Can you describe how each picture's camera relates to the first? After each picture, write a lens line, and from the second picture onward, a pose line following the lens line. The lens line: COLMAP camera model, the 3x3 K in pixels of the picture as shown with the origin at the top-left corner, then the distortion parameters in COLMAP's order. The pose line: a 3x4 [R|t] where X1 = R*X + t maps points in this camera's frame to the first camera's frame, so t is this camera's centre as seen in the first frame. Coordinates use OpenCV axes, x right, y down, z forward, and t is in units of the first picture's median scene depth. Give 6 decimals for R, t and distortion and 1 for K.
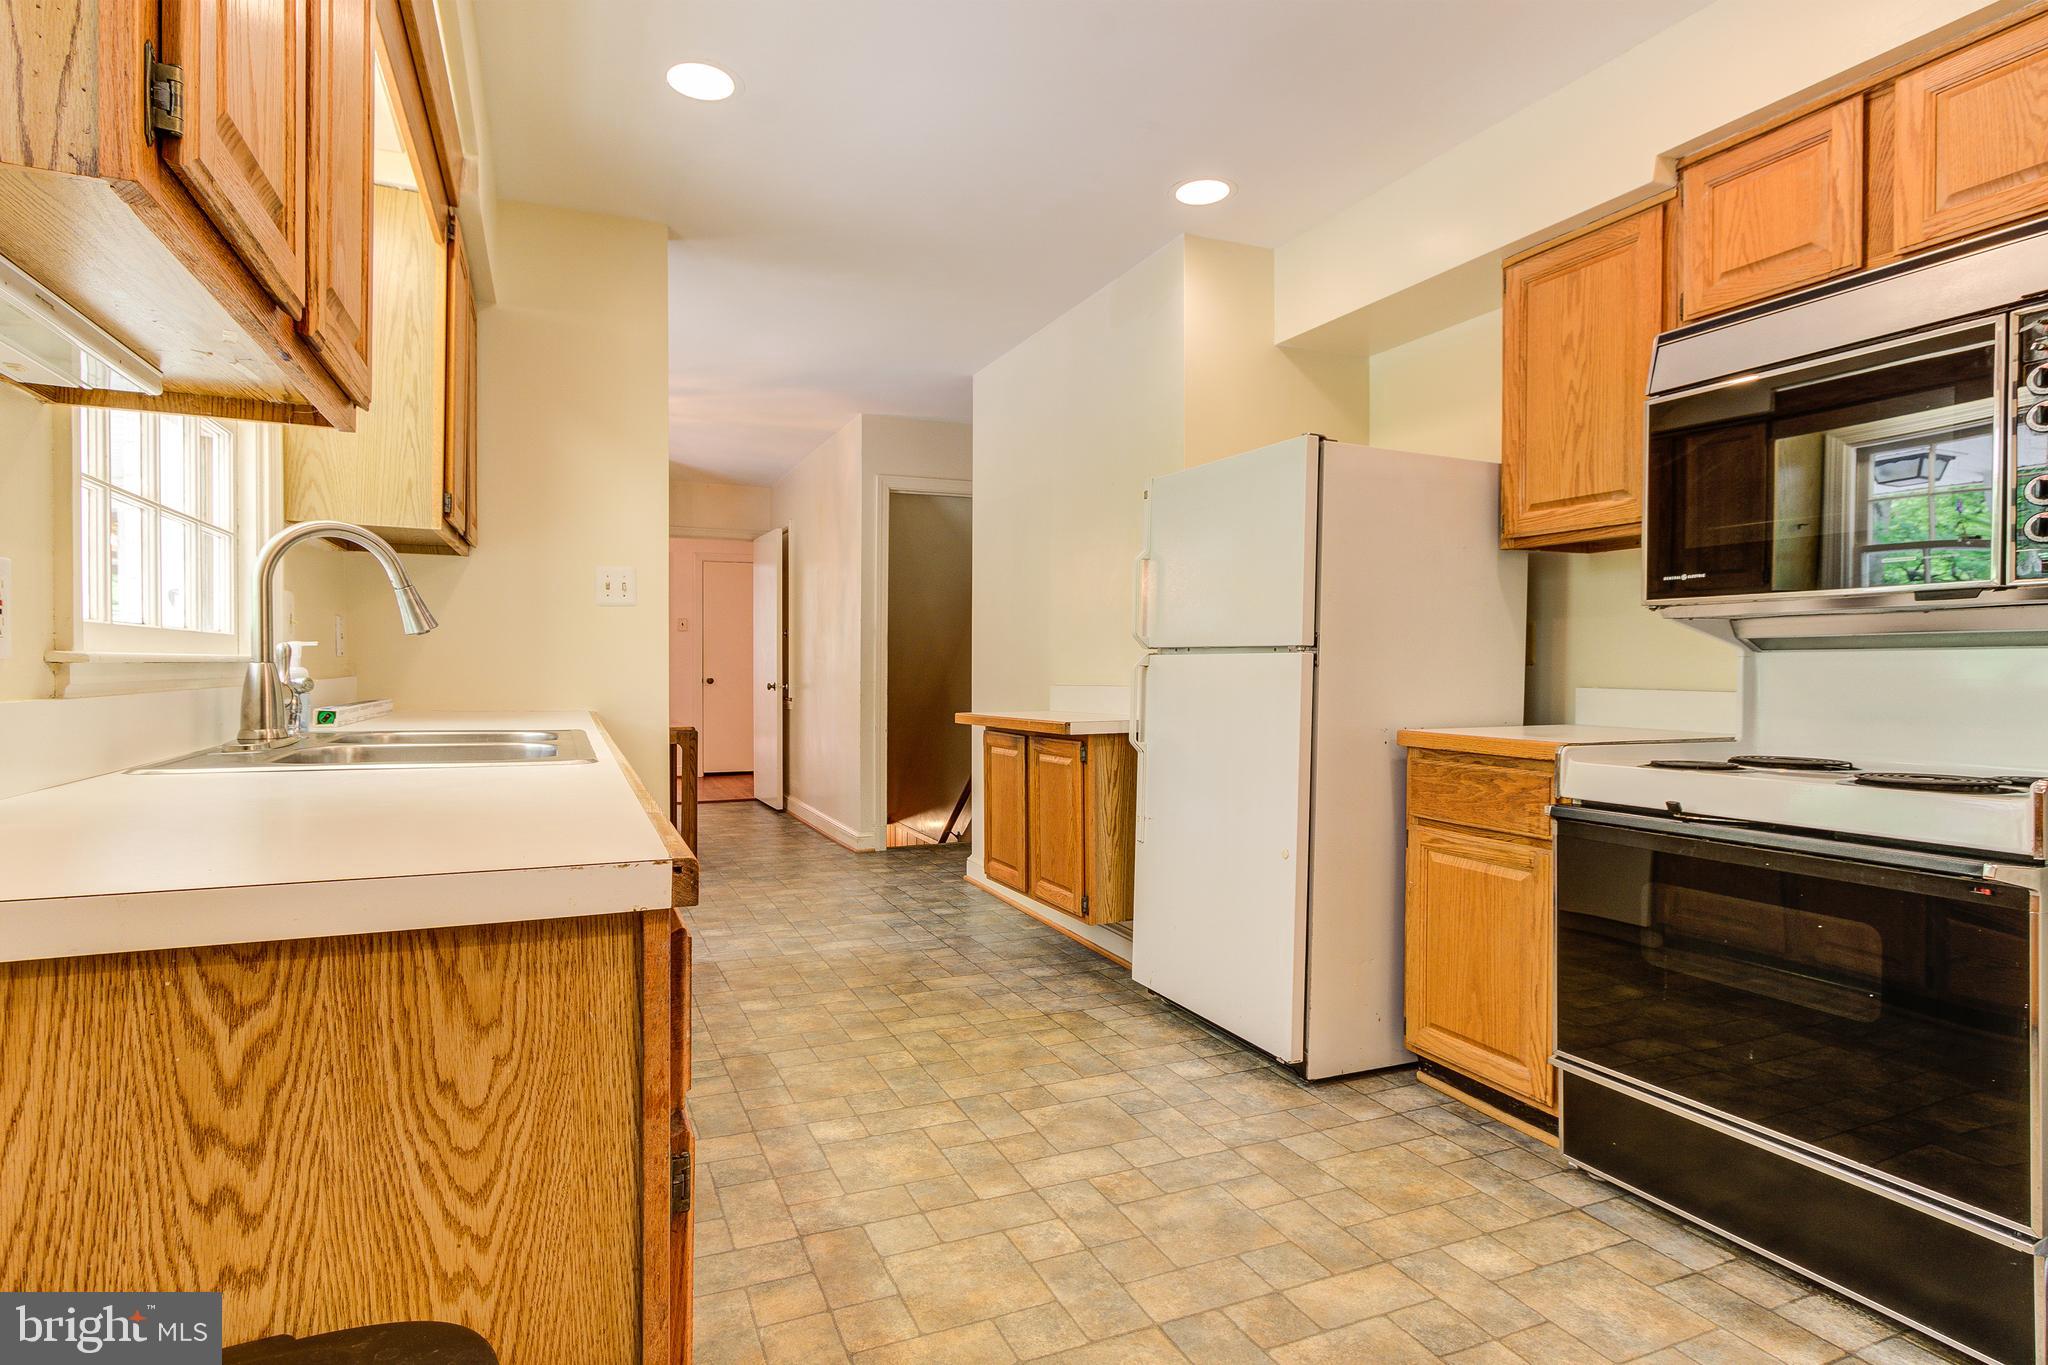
lens RADIAL K [[1081.8, 0, 1031.0], [0, 1081.8, 682.0], [0, 0, 1]] dist [-0.001567, 0.000063]
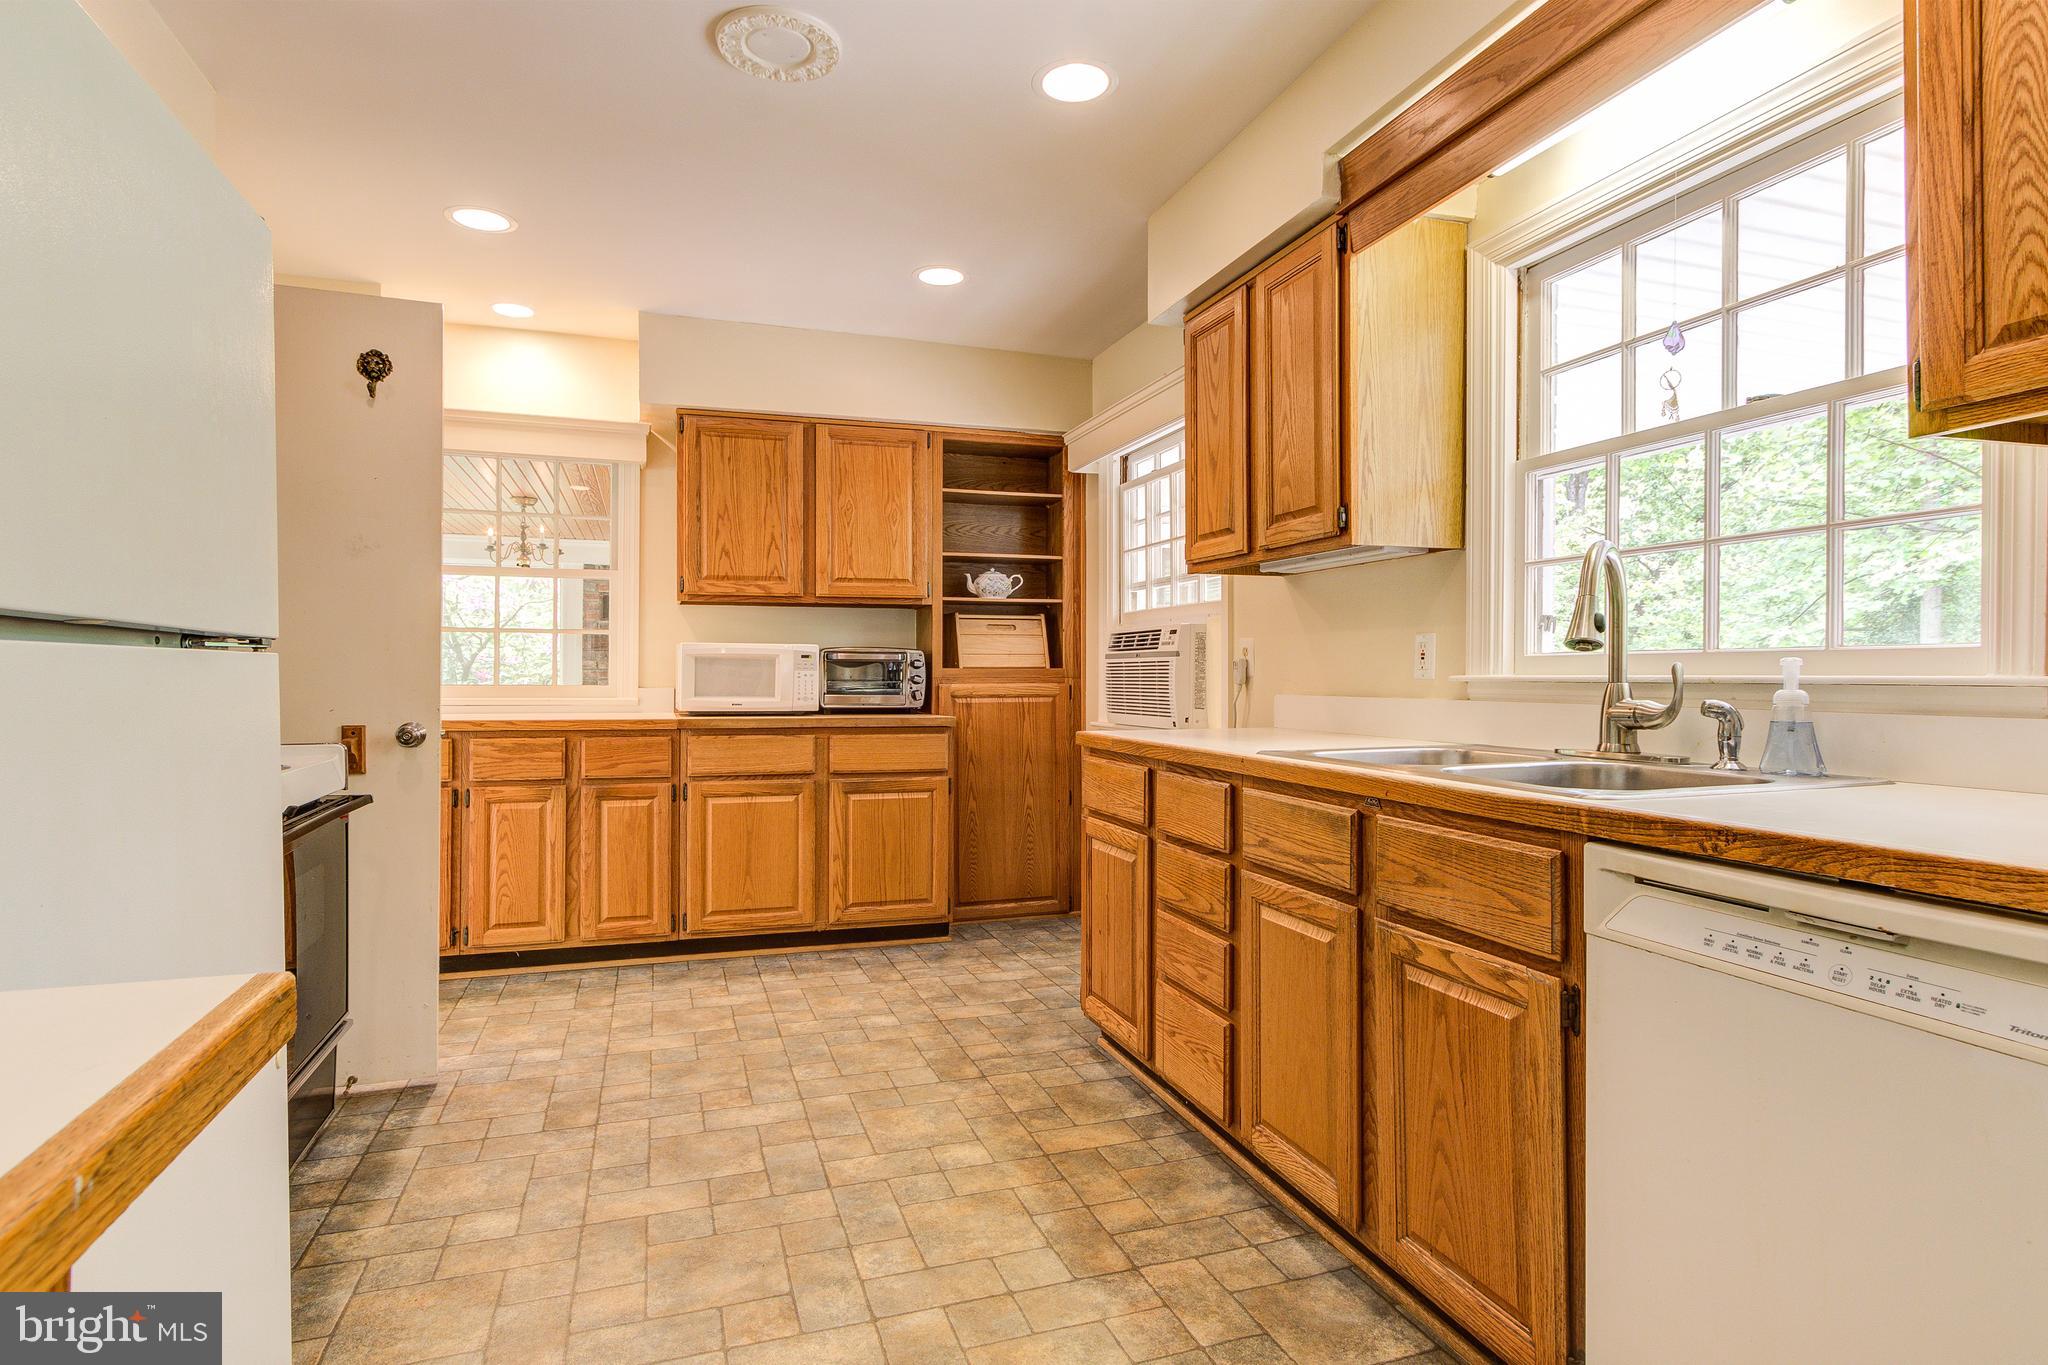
lens RADIAL K [[1081.8, 0, 1031.0], [0, 1081.8, 682.0], [0, 0, 1]] dist [-0.001567, 0.000063]
pose [[-0.996114, -0.011460, 0.087323, -0.295953], [-0.009340, 0.999652, 0.024652, -0.031898], [-0.087576, 0.023740, -0.995875, 1.803445]]
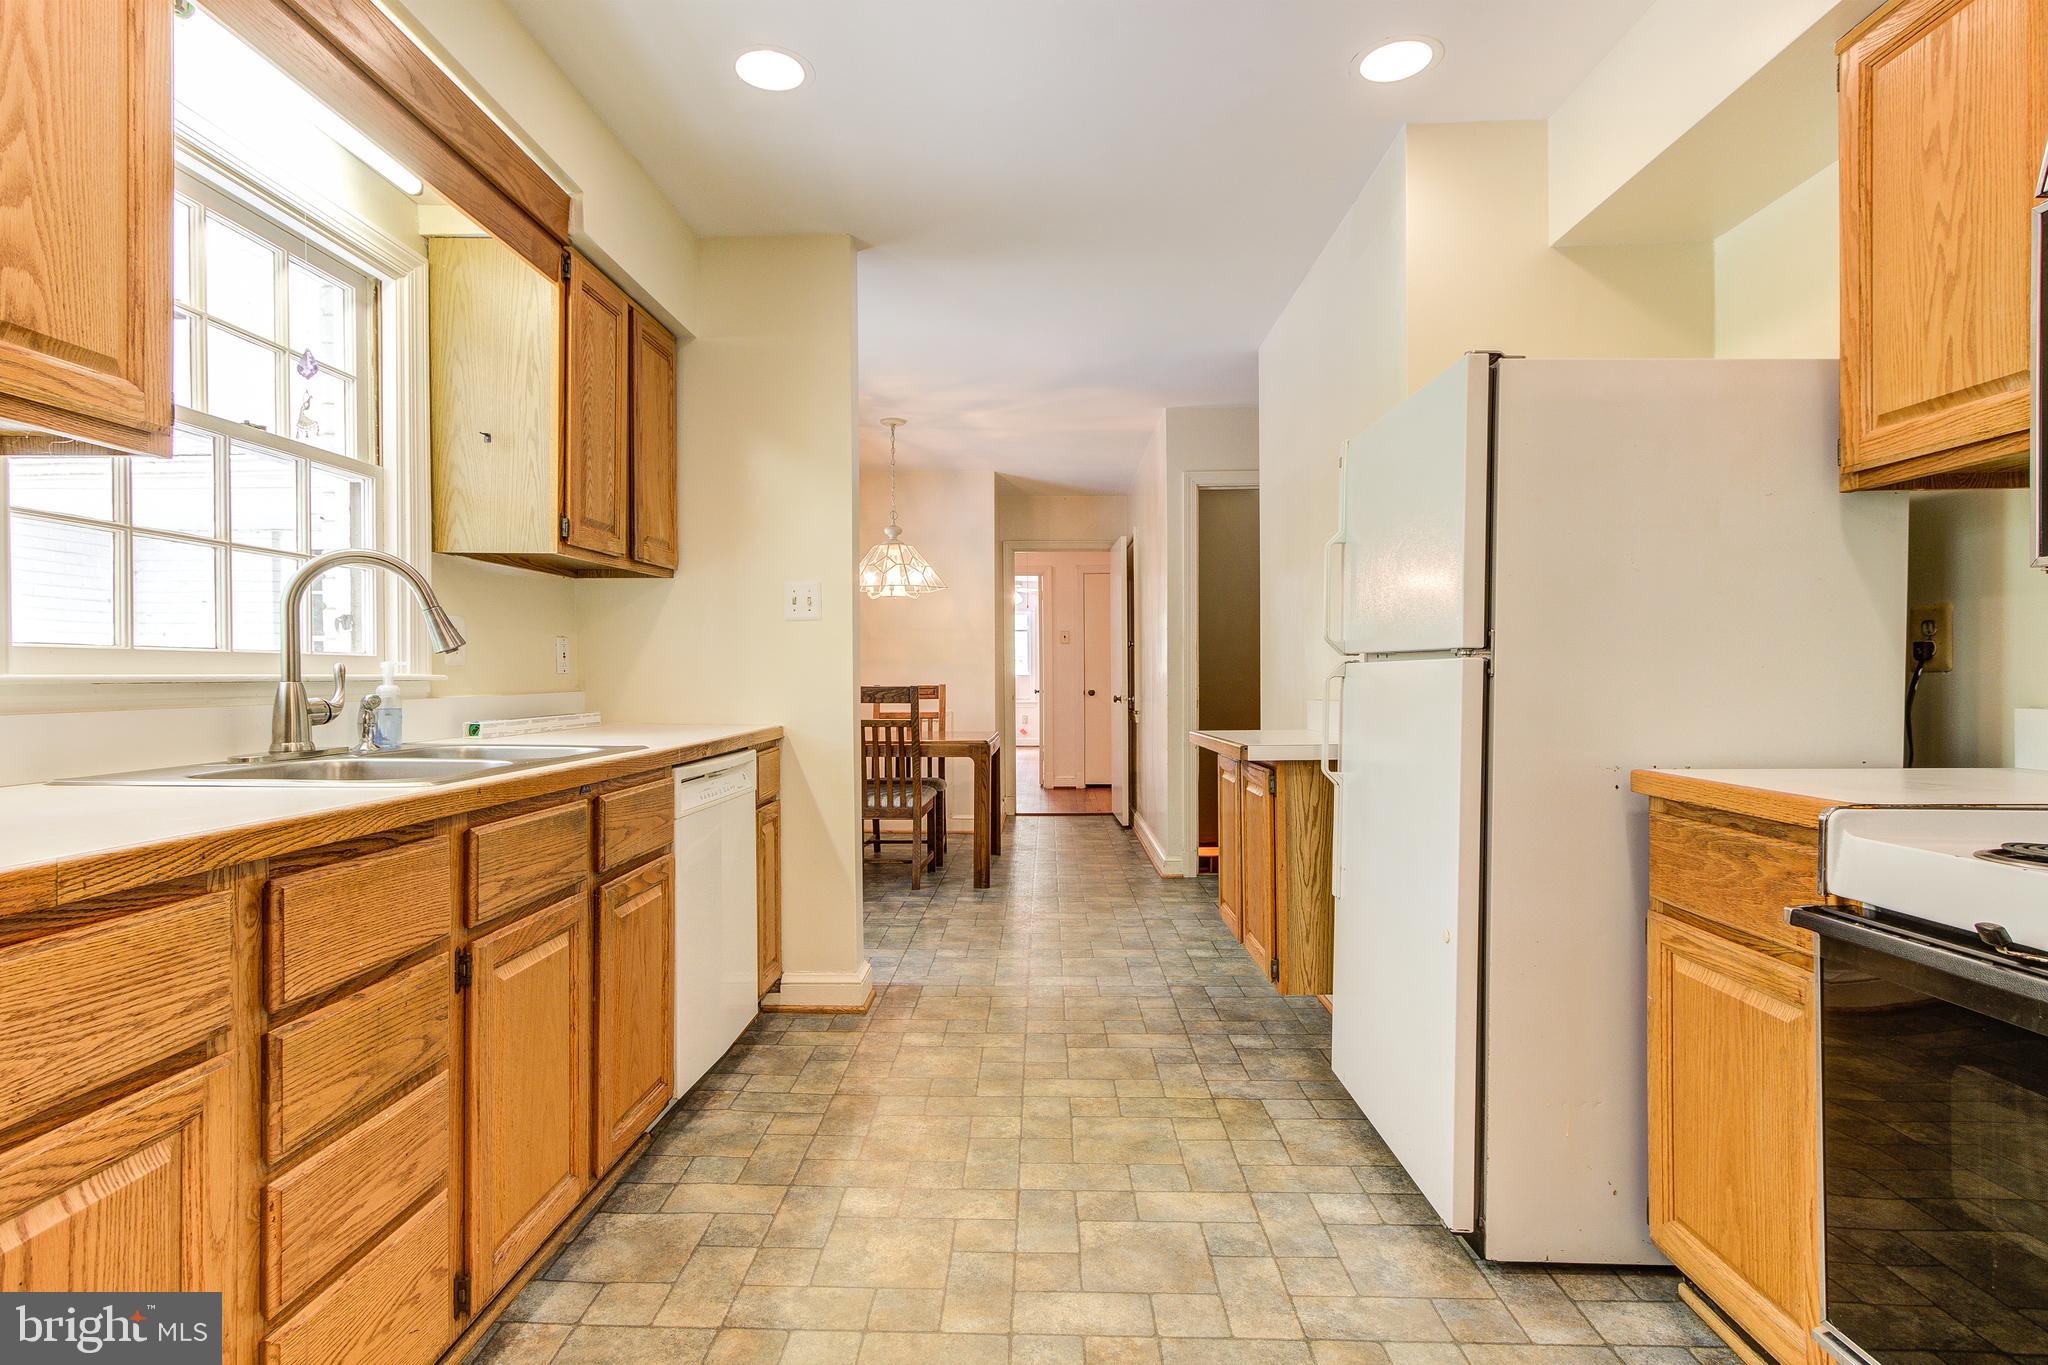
lens RADIAL K [[1085.8, 0, 1011.6], [0, 1085.8, 680.1], [0, 0, 1]] dist [0.011567, -0.001255]
pose [[0.902443, -0.005504, -0.430773, 0.290784], [0.000619, 0.999934, -0.011479, -0.004230], [0.430808, 0.010092, 0.902387, 0.219803]]
